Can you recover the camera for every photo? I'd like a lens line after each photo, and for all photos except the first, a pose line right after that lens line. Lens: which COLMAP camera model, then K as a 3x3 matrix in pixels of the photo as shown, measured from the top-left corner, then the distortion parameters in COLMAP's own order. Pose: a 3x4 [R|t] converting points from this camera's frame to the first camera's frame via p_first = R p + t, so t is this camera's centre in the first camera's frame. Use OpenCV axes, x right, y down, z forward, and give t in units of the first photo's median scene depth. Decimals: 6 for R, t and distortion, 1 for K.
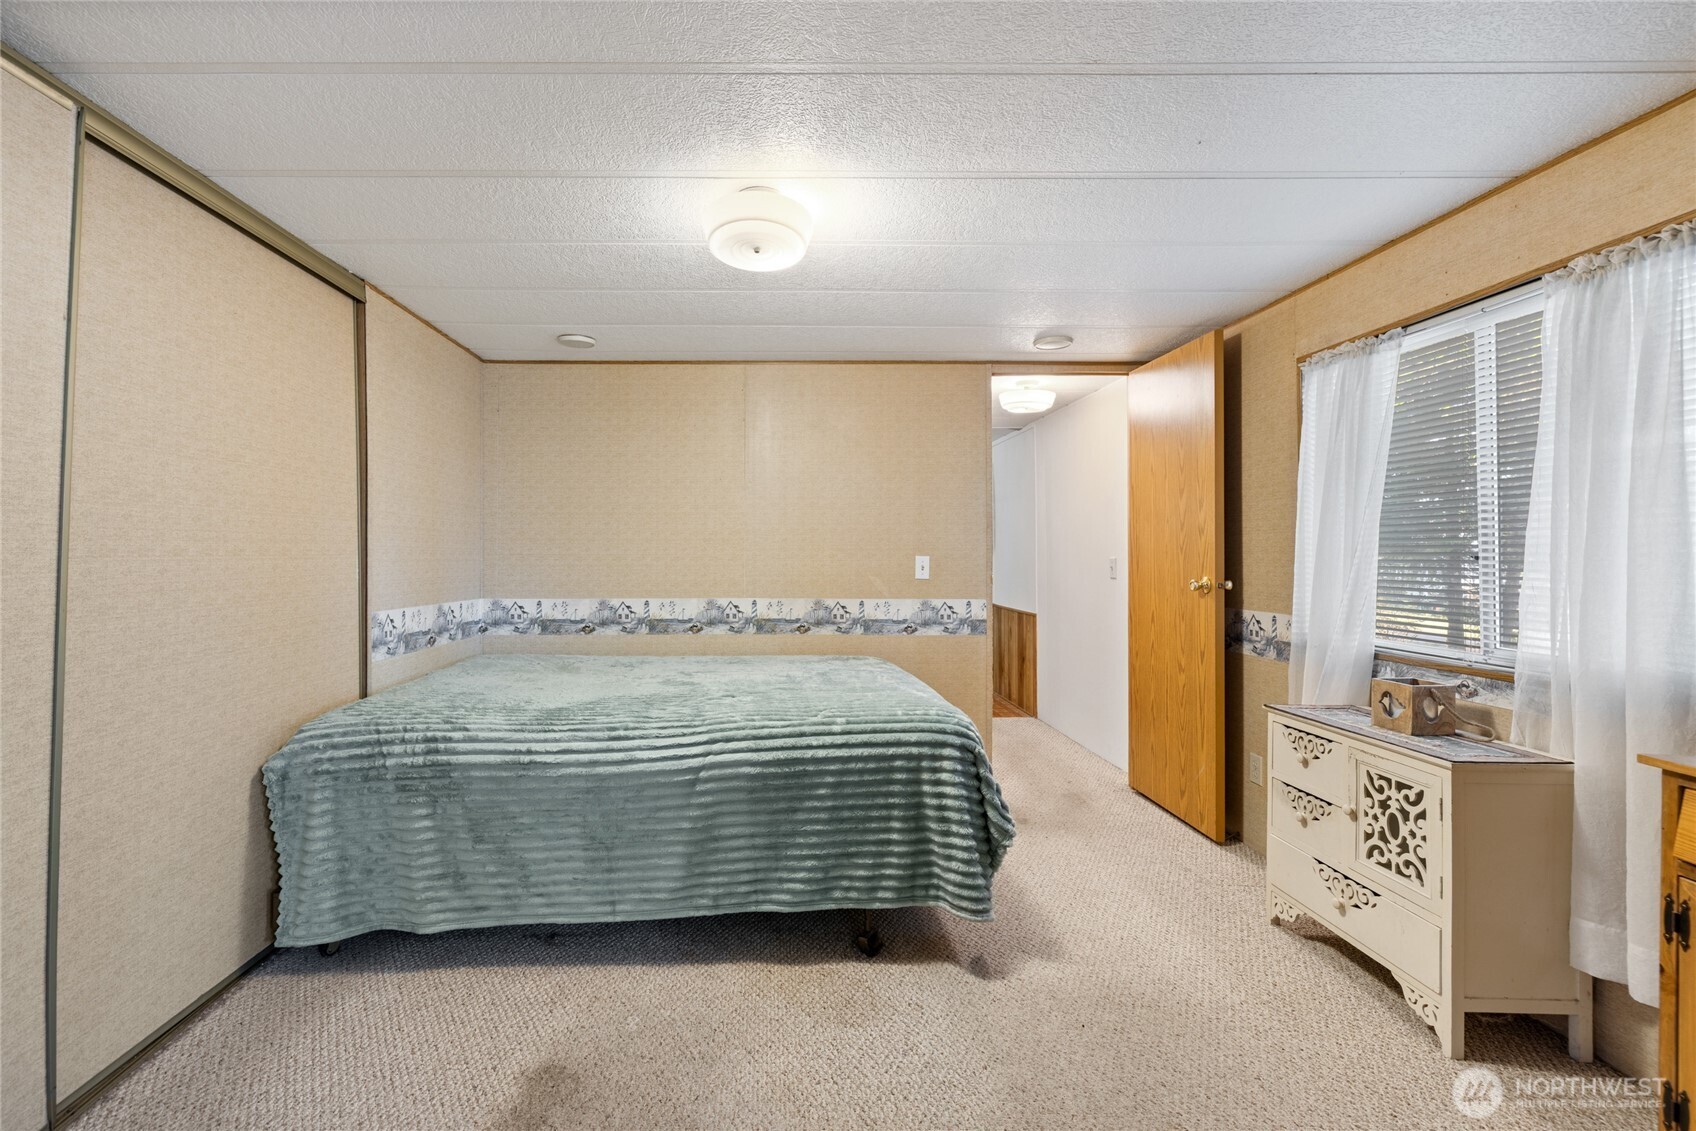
lens RADIAL K [[721.0, 0, 808.2], [0, 721.0, 551.1], [0, 0, 1]] dist [-0.001018, 0.000056]
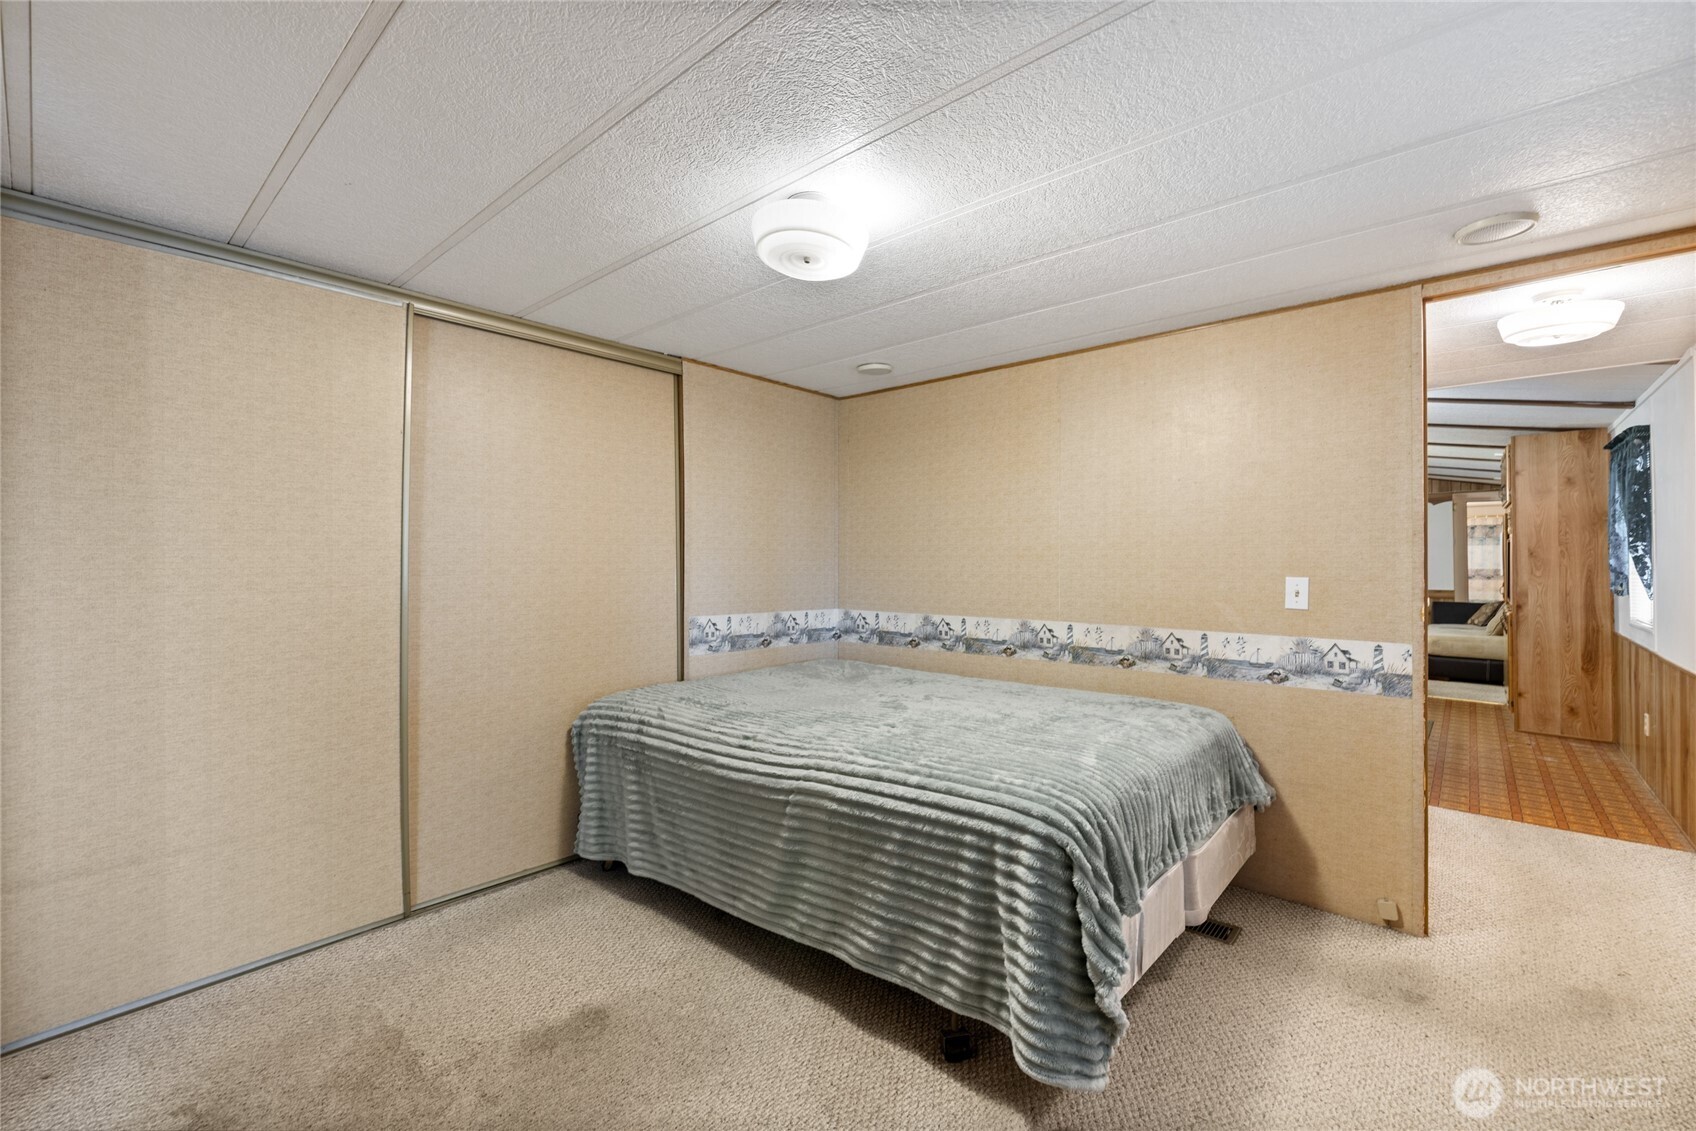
lens RADIAL K [[723.7, 0, 865.5], [0, 723.7, 561.7], [0, 0, 1]] dist [0.001668, 0.000261]
pose [[0.739515, 0.001748, -0.673138, 0.585872], [0.000302, 0.999996, 0.002929, -0.019376], [0.673140, -0.002370, 0.739511, 0.318109]]
